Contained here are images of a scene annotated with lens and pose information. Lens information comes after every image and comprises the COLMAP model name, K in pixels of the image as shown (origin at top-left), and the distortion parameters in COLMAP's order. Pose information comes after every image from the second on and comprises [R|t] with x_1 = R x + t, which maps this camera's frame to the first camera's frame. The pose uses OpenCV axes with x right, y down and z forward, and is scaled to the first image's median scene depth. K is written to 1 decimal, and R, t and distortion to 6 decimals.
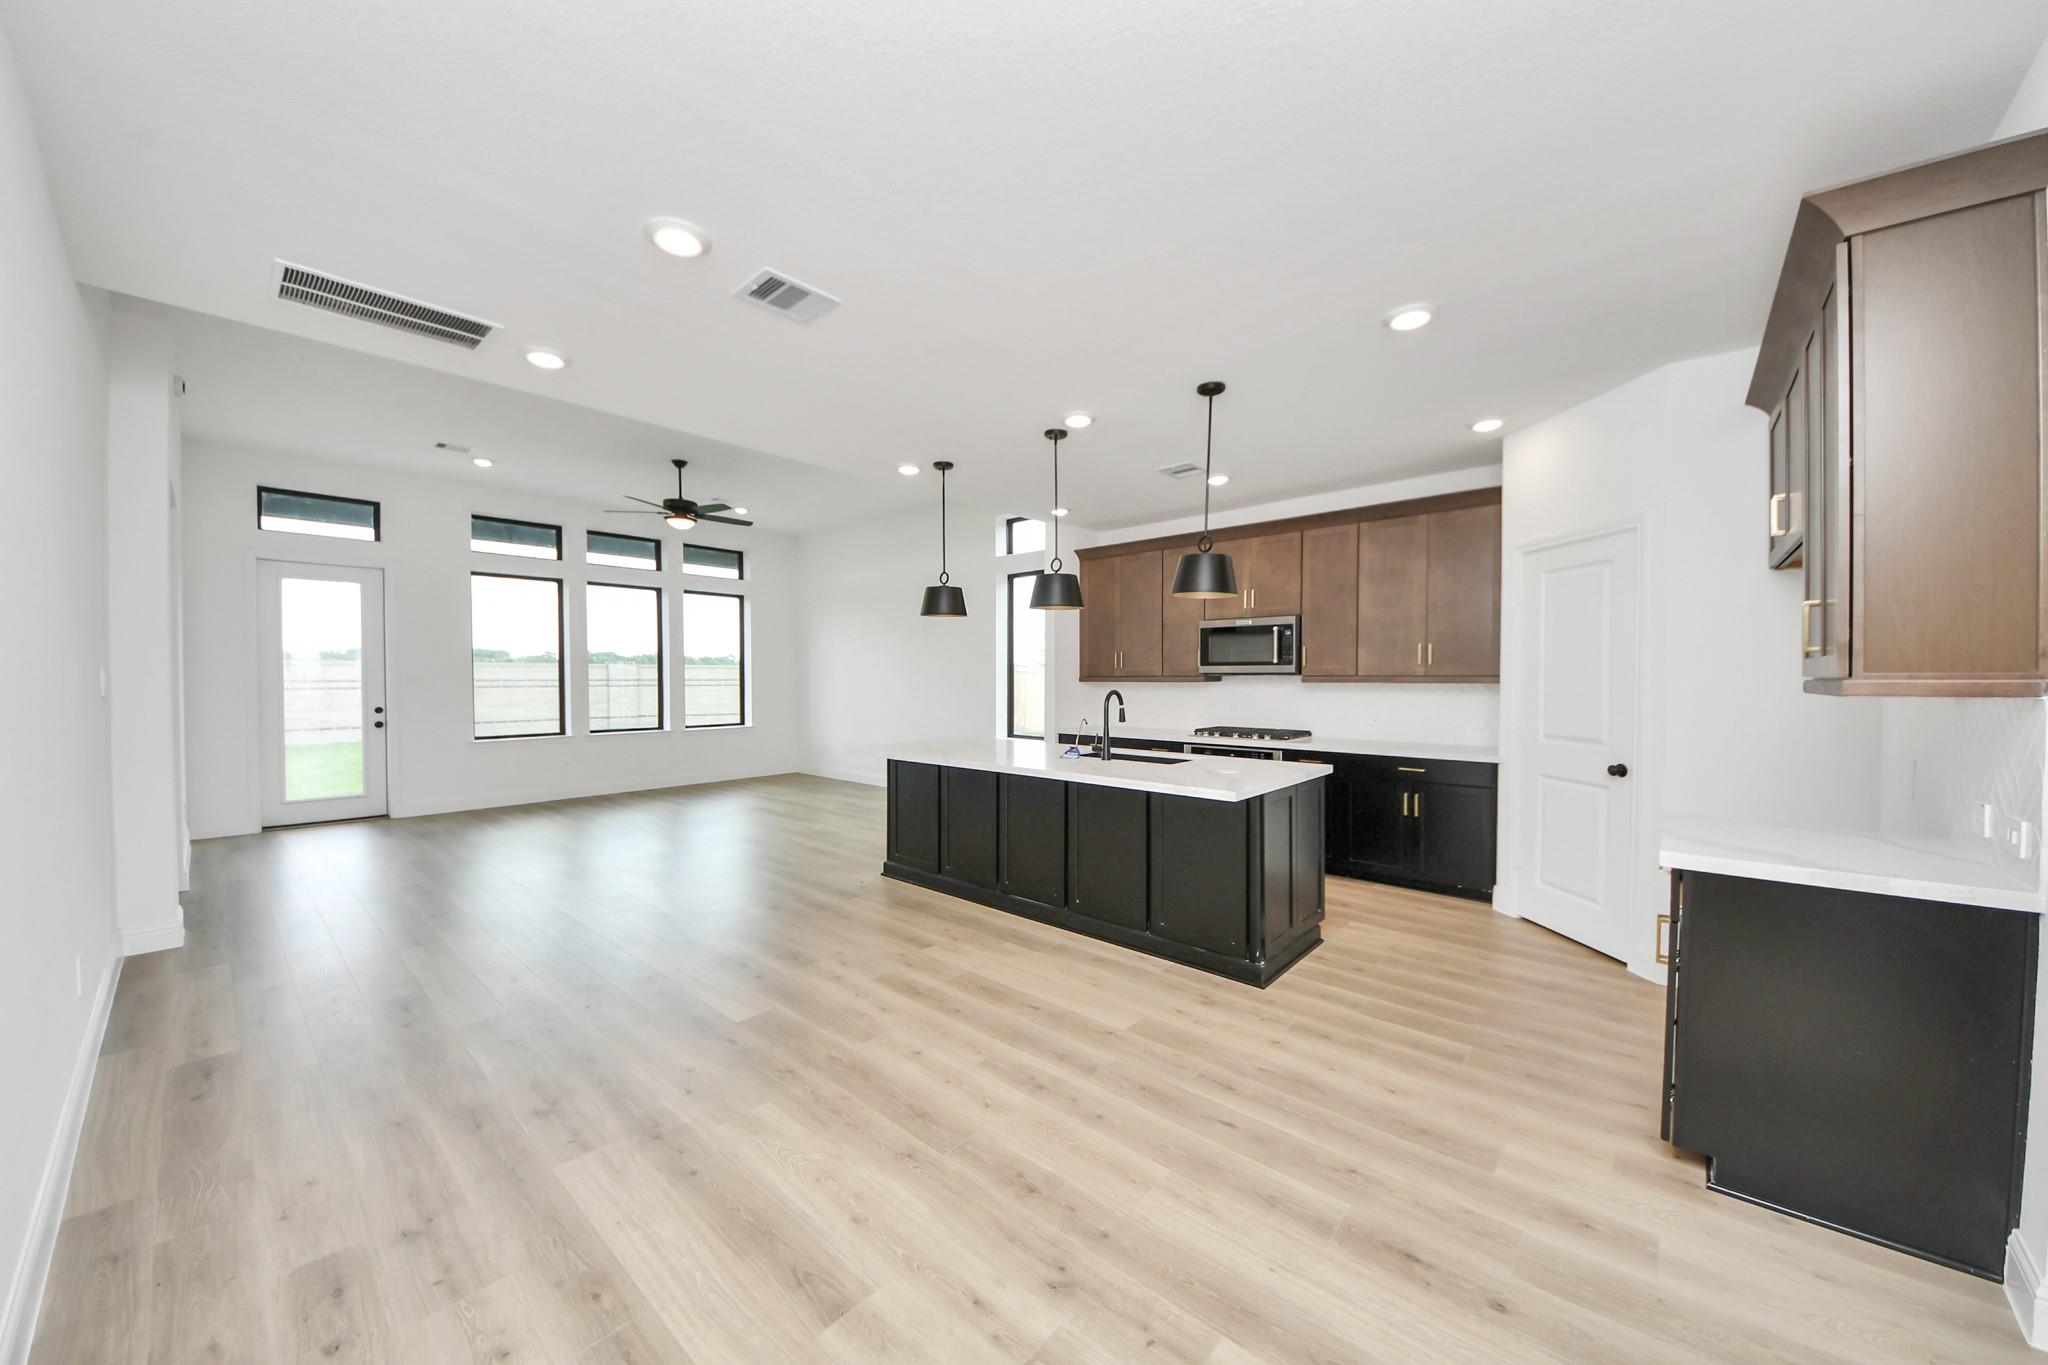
lens RADIAL K [[721.3, 0, 1015.8], [0, 721.3, 686.4], [0, 0, 1]] dist [0.043812, -0.028615]
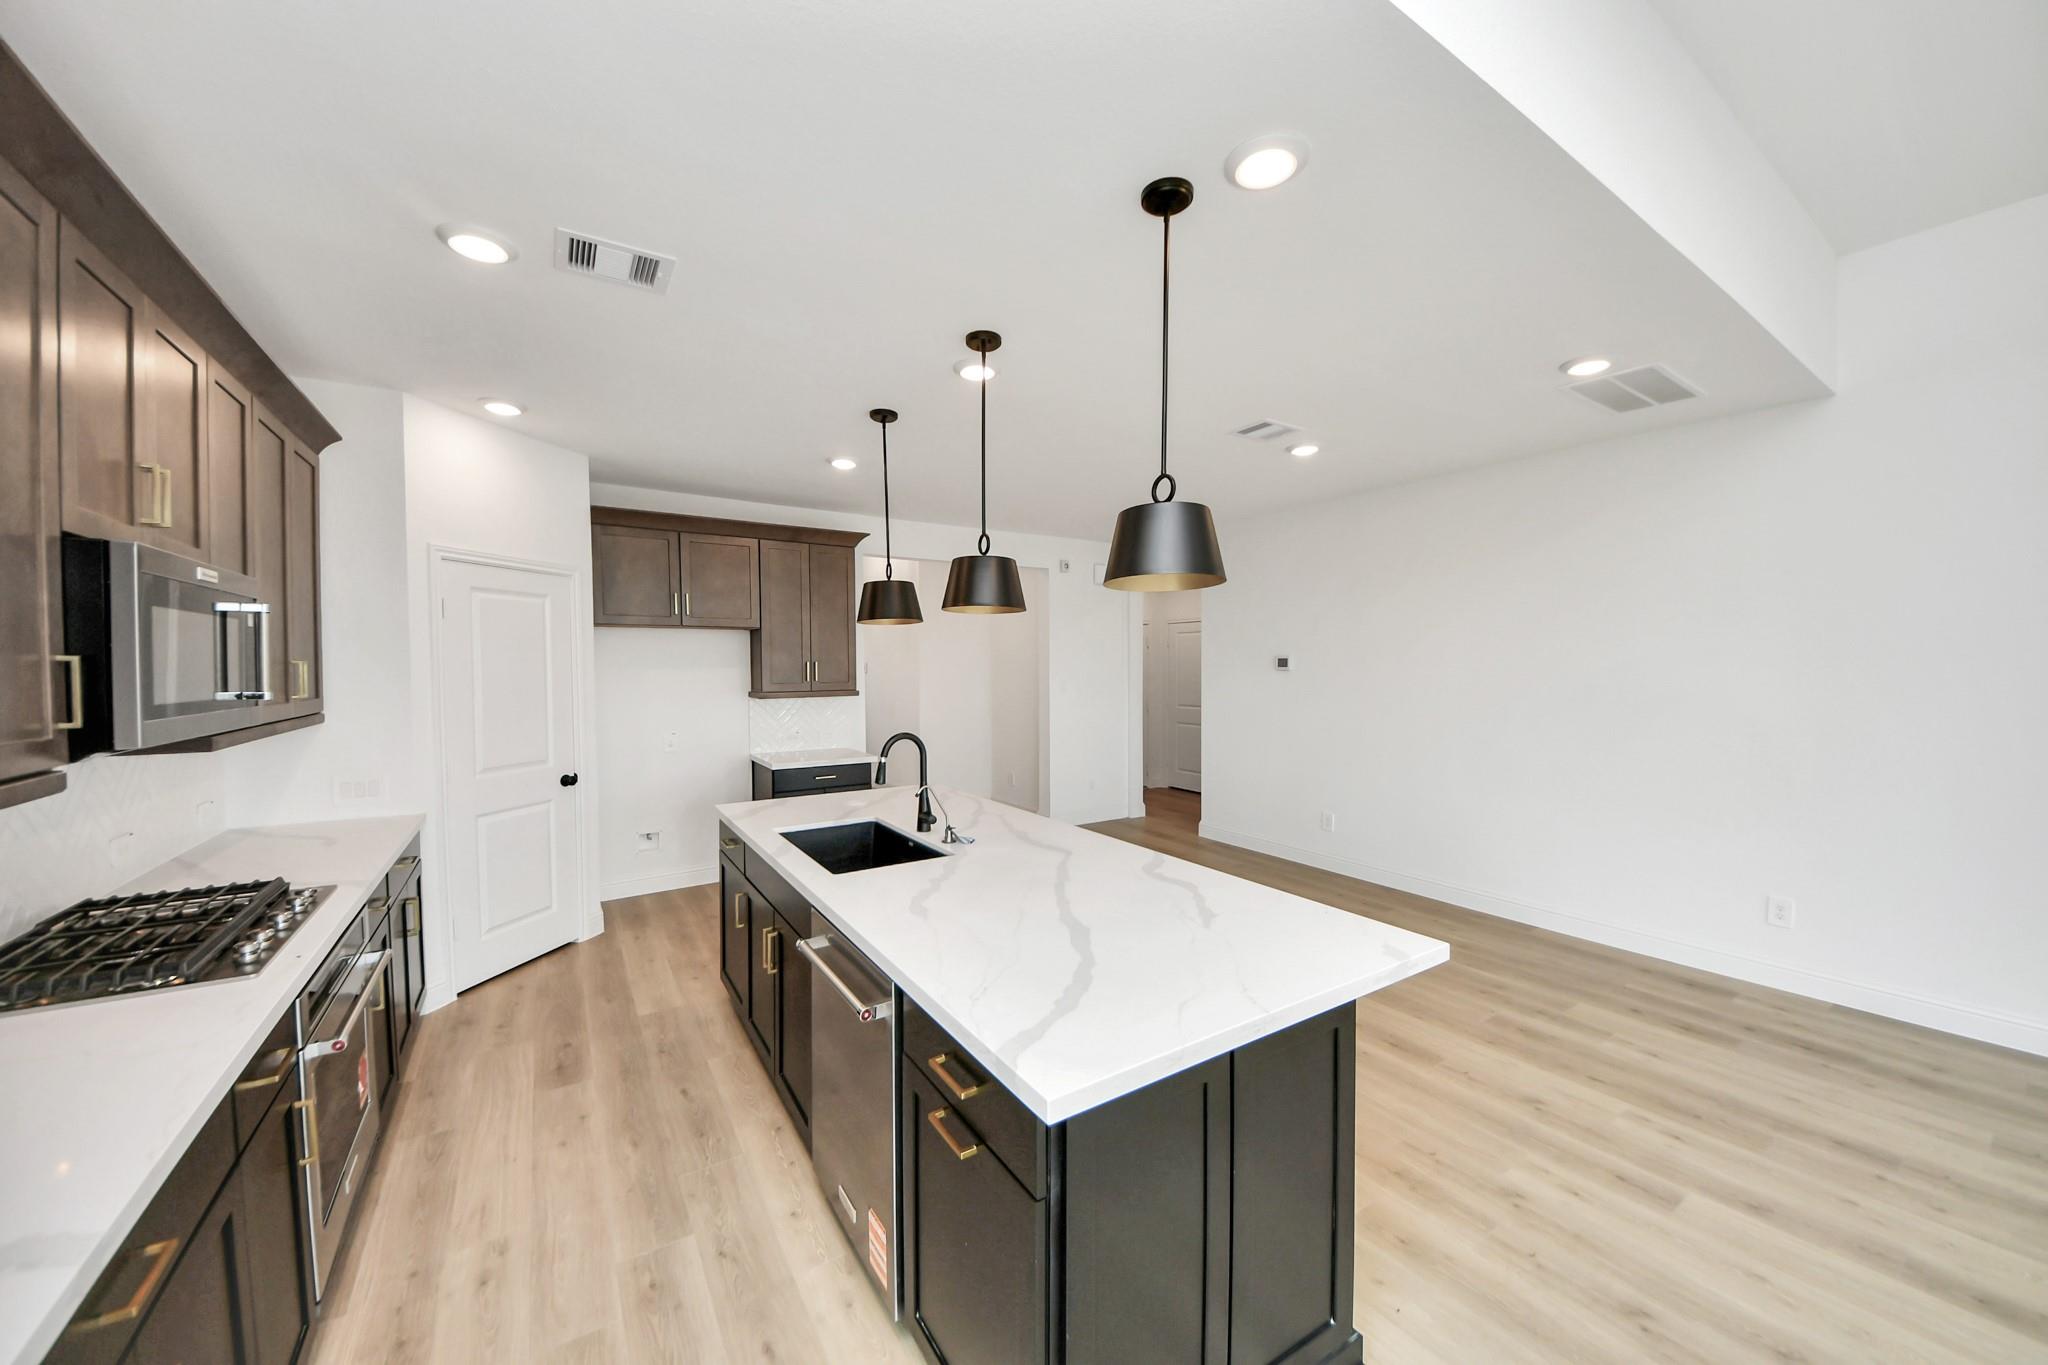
lens RADIAL K [[725.1, 0, 1019.7], [0, 725.1, 687.7], [0, 0, 1]] dist [0.025755, -0.016264]
pose [[-0.963262, -0.004995, 0.268516, -0.114111], [0.007920, 0.998864, 0.046993, -0.052155], [-0.268445, 0.047394, -0.962128, 1.235032]]
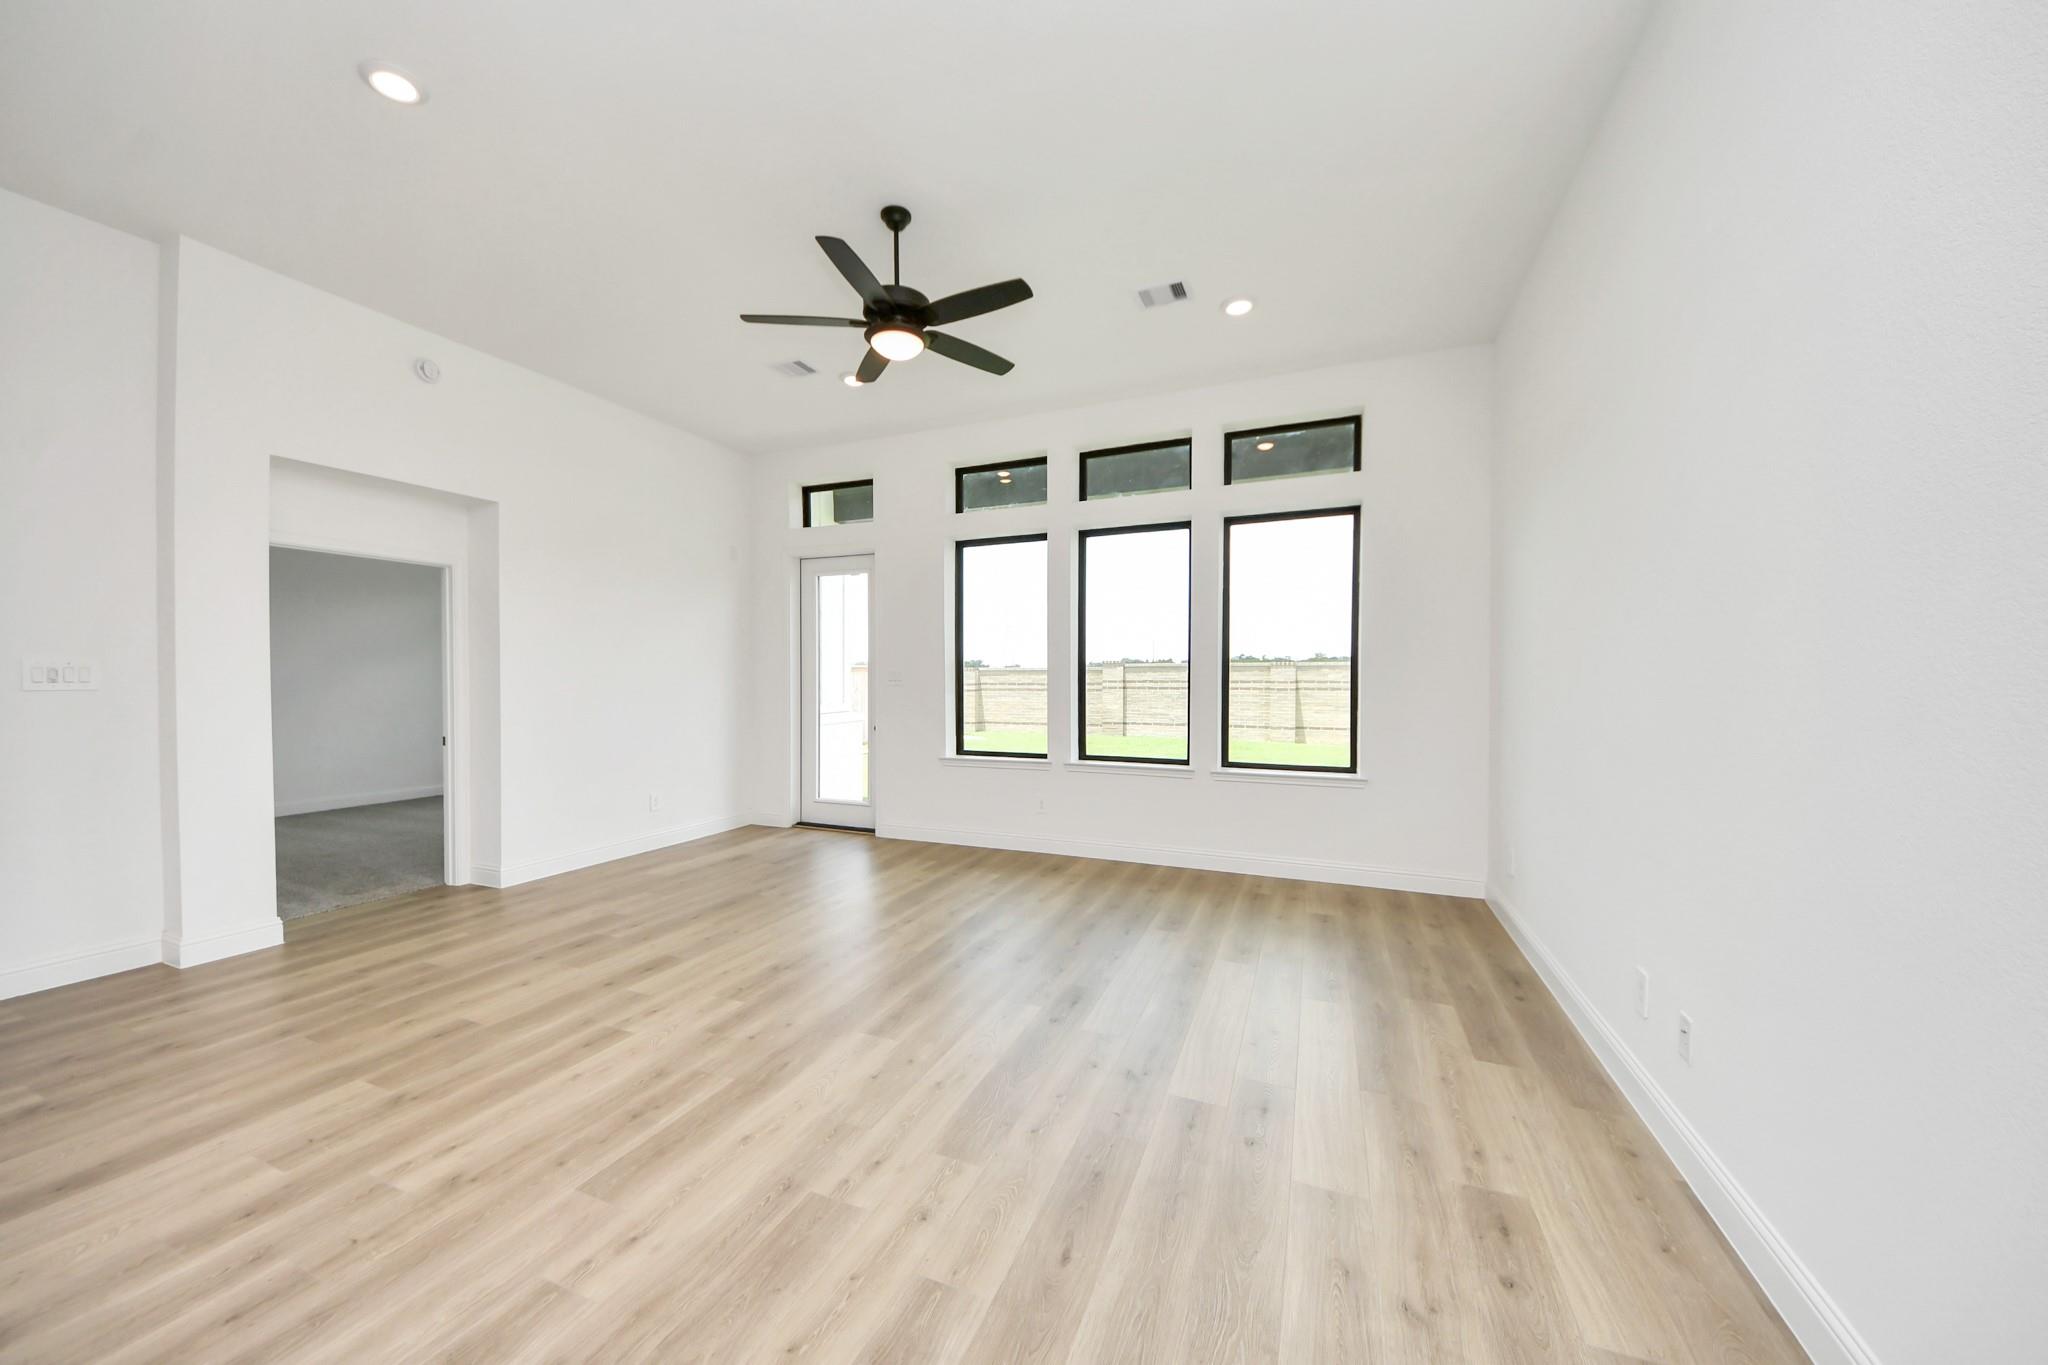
lens RADIAL K [[715.6, 0, 1013.8], [0, 715.6, 686.1], [0, 0, 1]] dist [0.041798, -0.027451]
pose [[0.320288, 0.008207, -0.947285, 0.019852], [-0.012291, 0.999914, 0.004508, -0.007536], [0.947240, 0.010199, 0.320362, 1.154168]]
